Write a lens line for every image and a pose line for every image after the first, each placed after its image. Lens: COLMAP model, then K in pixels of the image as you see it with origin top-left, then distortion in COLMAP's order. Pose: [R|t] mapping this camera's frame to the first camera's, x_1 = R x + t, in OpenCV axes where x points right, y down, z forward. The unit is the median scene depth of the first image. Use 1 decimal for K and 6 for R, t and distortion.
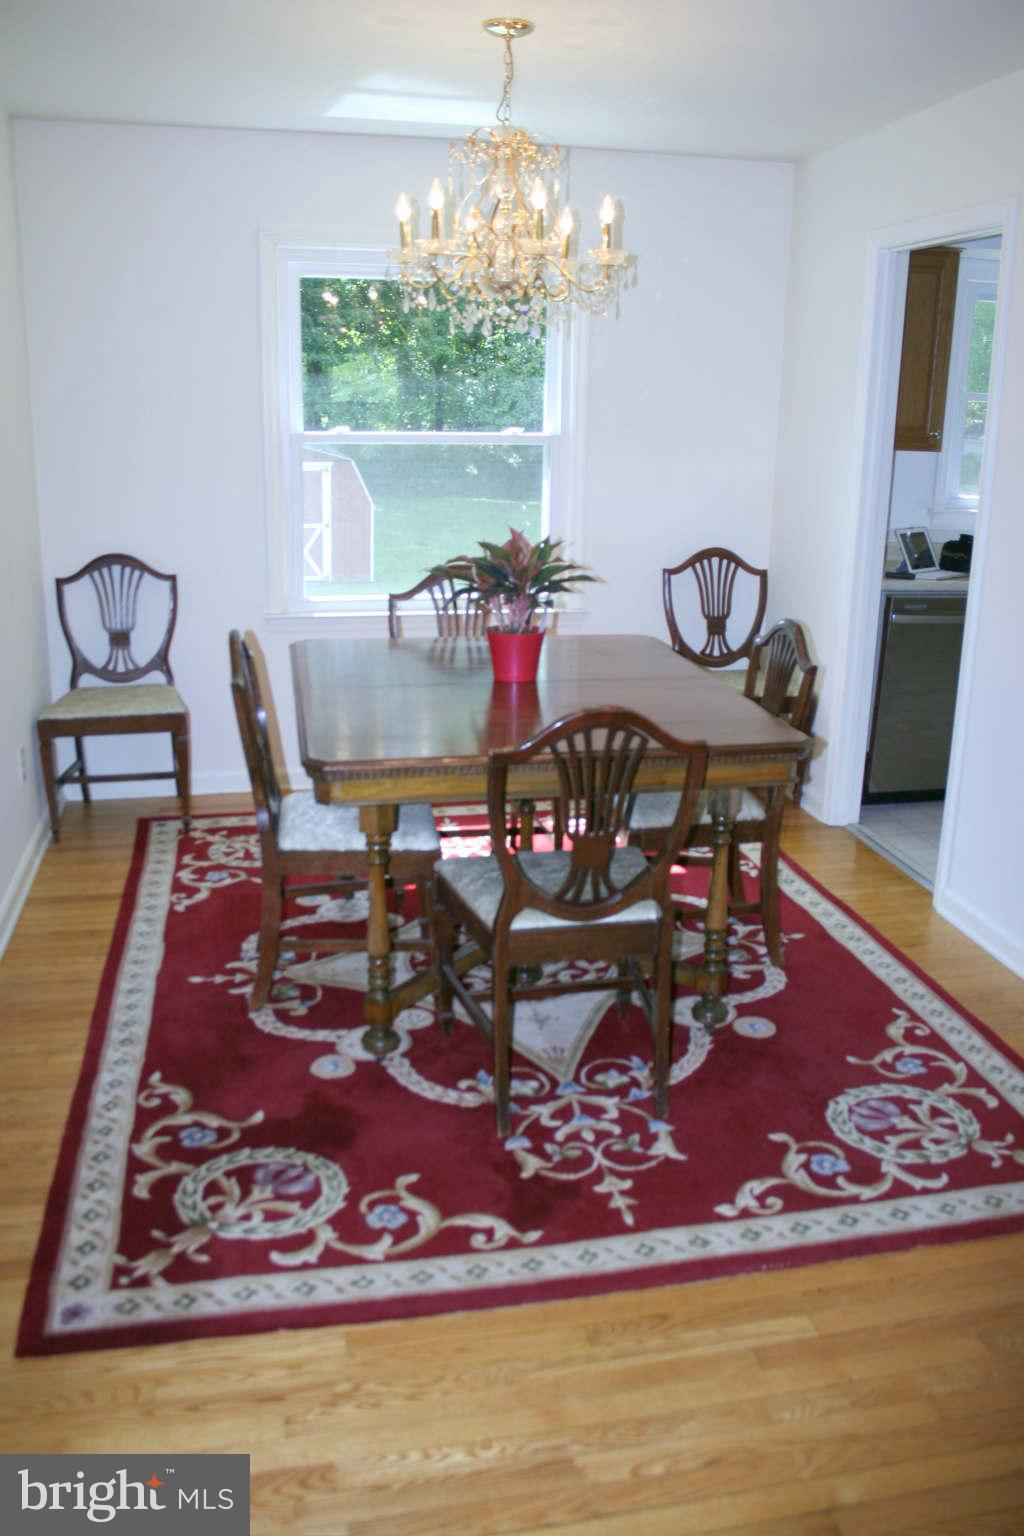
lens RADIAL K [[1280.6, 0, 514.7], [0, 1280.6, 765.8], [0, 0, 1]] dist [-0.091935, 0.023195]
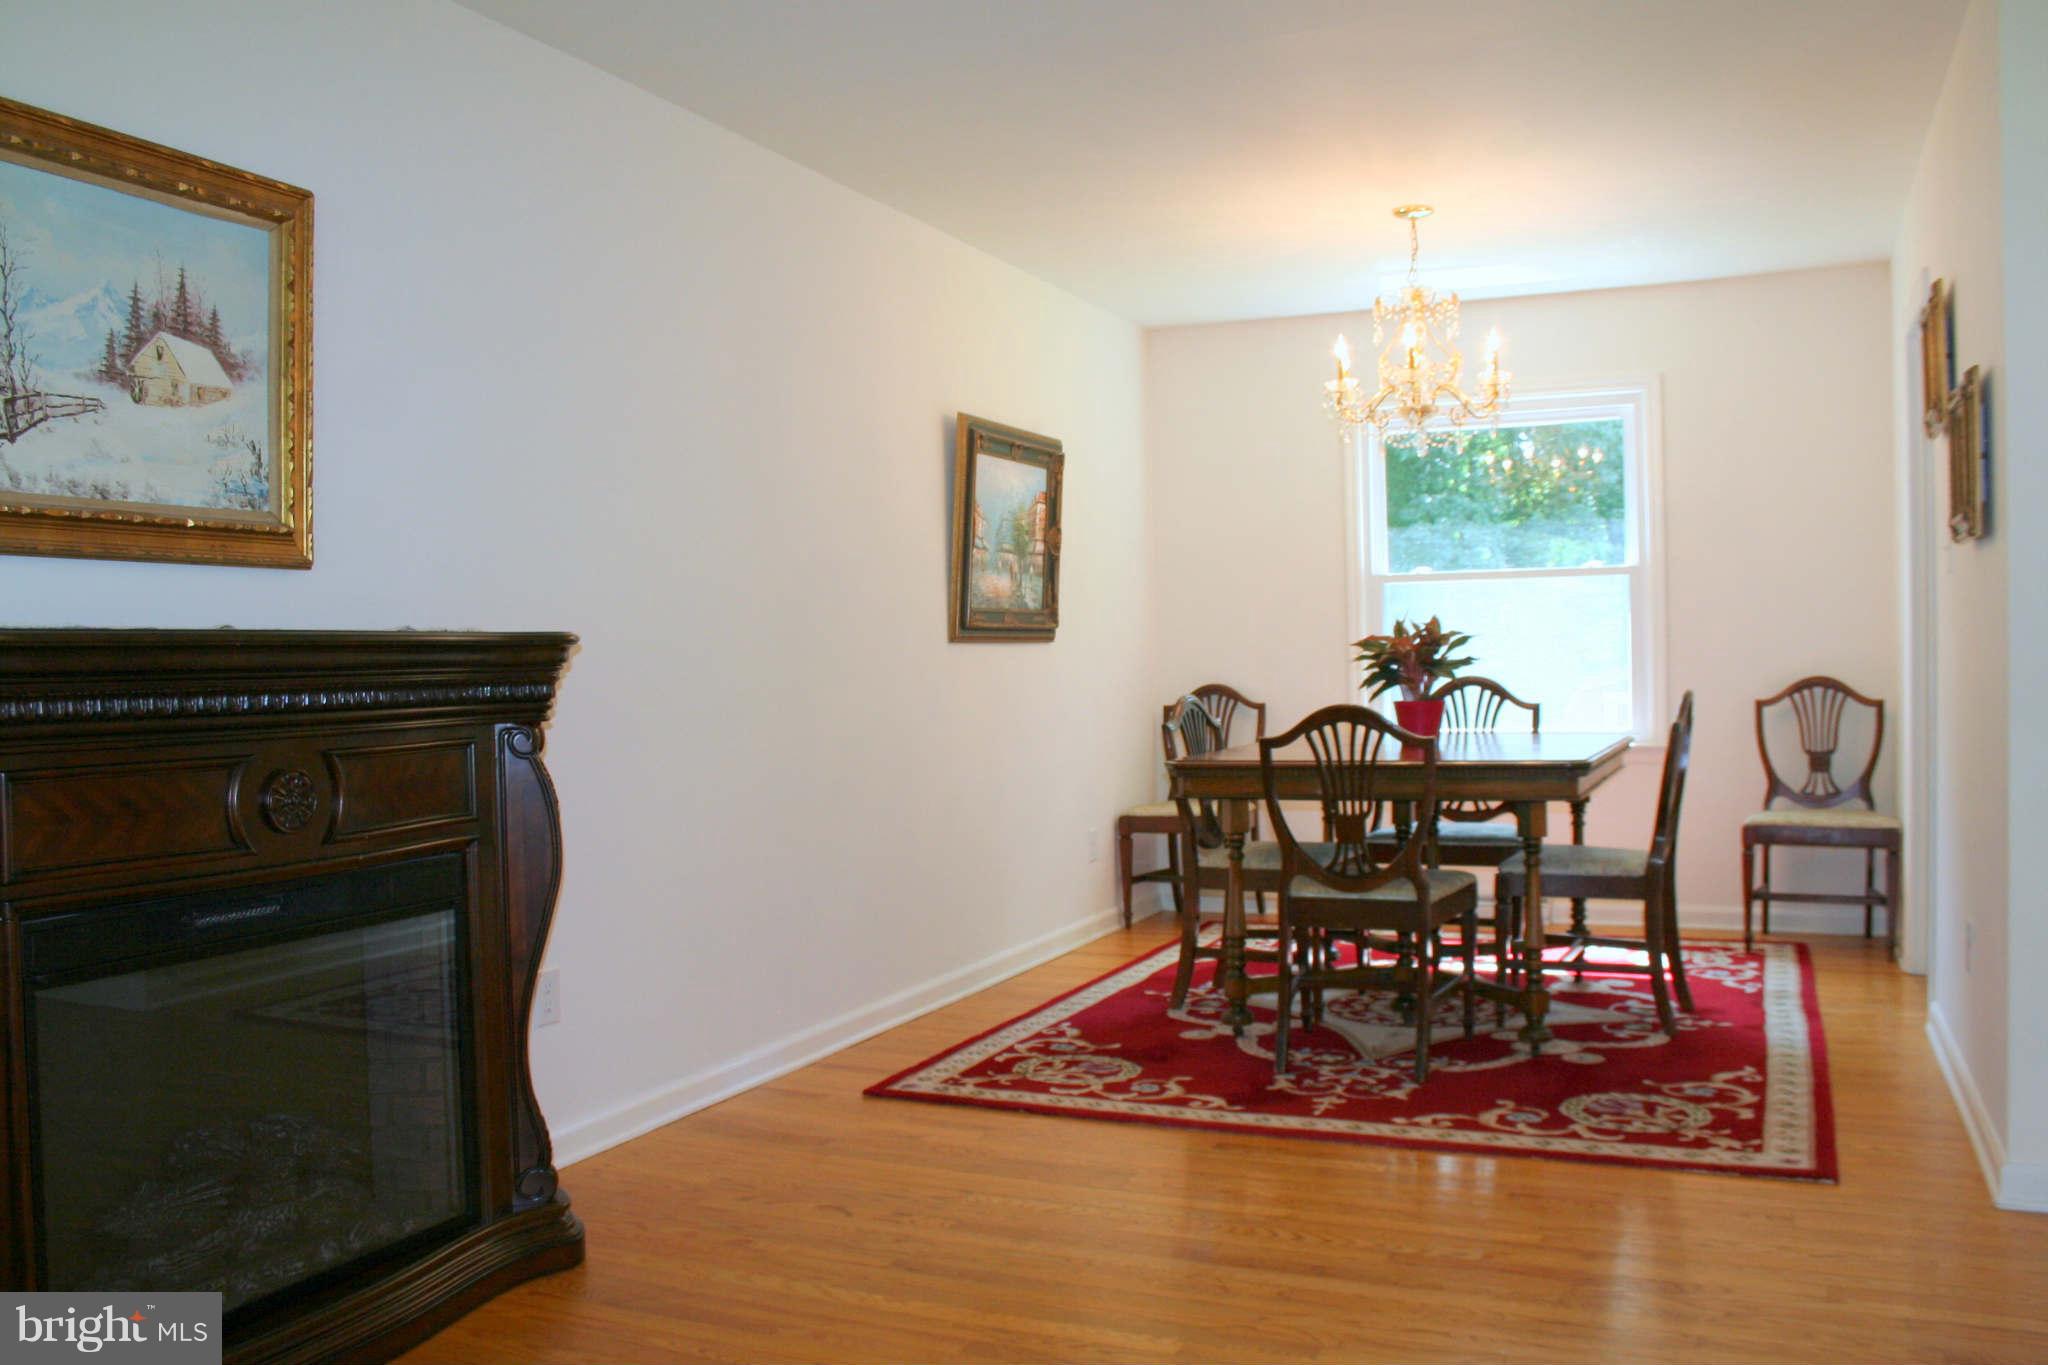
lens RADIAL K [[1707.4, 0, 1030.8], [0, 1707.4, 692.1], [0, 0, 1]] dist [-0.091935, 0.023195]
pose [[0.813832, -0.018387, -0.580809, 0.767537], [-0.133032, 0.967060, -0.217019, 0.338303], [0.565668, 0.253883, 0.784578, -0.492038]]
